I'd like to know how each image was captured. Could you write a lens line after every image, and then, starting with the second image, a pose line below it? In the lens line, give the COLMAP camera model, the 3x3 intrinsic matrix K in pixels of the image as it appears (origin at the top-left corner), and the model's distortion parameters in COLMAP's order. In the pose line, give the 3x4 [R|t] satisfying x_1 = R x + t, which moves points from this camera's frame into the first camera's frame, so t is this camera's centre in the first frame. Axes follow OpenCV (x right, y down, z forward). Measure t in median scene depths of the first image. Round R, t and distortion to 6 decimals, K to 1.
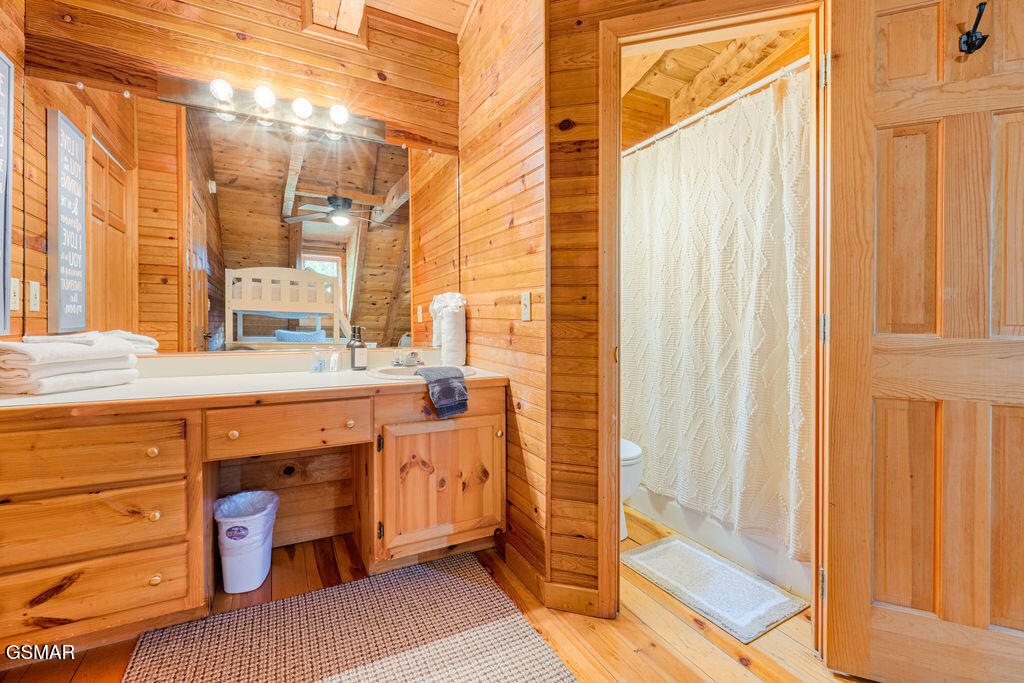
lens RADIAL K [[449.3, 0, 510.6], [0, 449.3, 322.6], [0, 0, 1]] dist [0.000388, 0.000020]
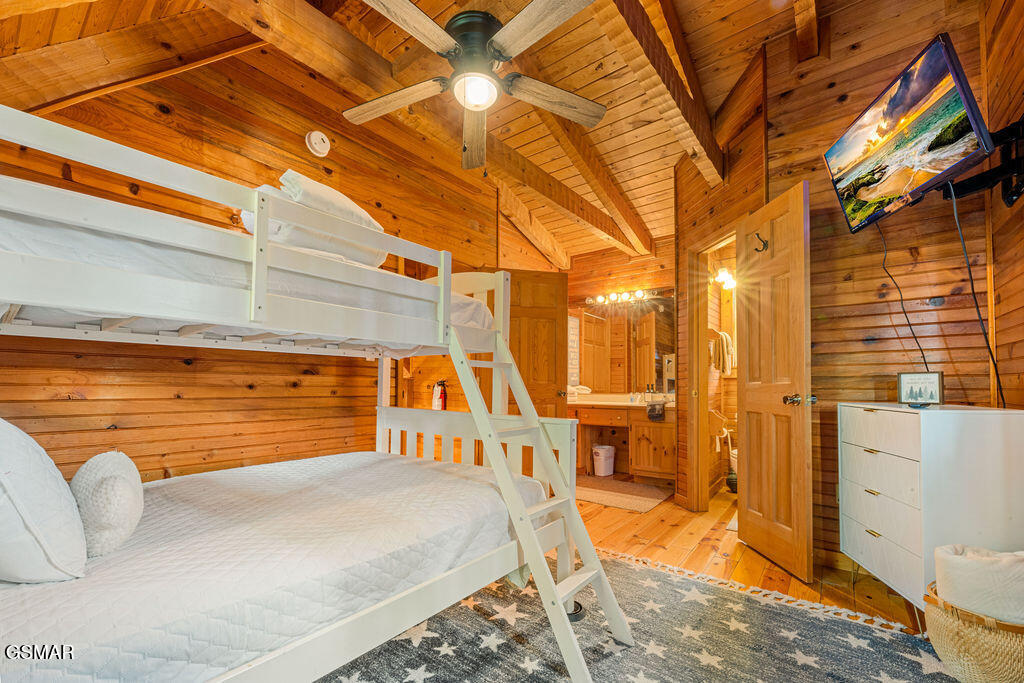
lens RADIAL K [[417.3, 0, 506.7], [0, 417.3, 373.2], [0, 0, 1]] dist [-0.000136, -0.000010]
pose [[0.412664, -0.032334, -0.910309, 1.395523], [-0.001820, 0.999339, -0.036321, 0.035515], [0.910881, 0.016645, 0.412332, -0.563881]]
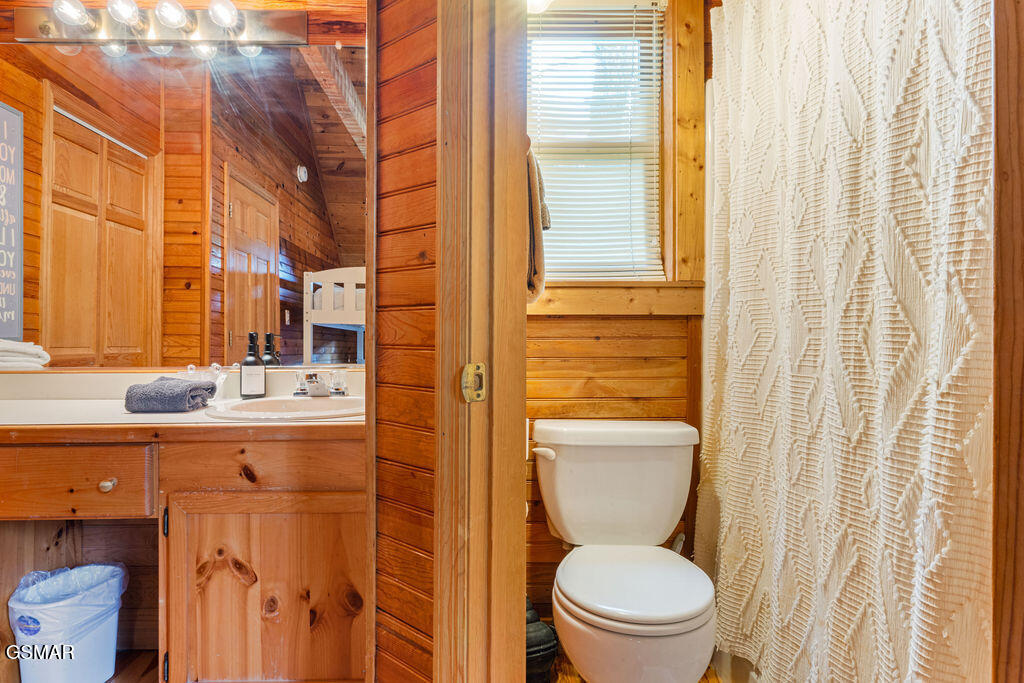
lens RADIAL K [[606.1, 0, 512.0], [0, 606.1, 341.5], [0, 0, 1]] dist [0.030453, -0.025823]
pose [[0.899424, -0.005705, -0.437040, 0.414103], [0.004155, 0.999981, -0.004502, 0.028394], [0.437057, 0.002233, 0.899431, 0.402718]]
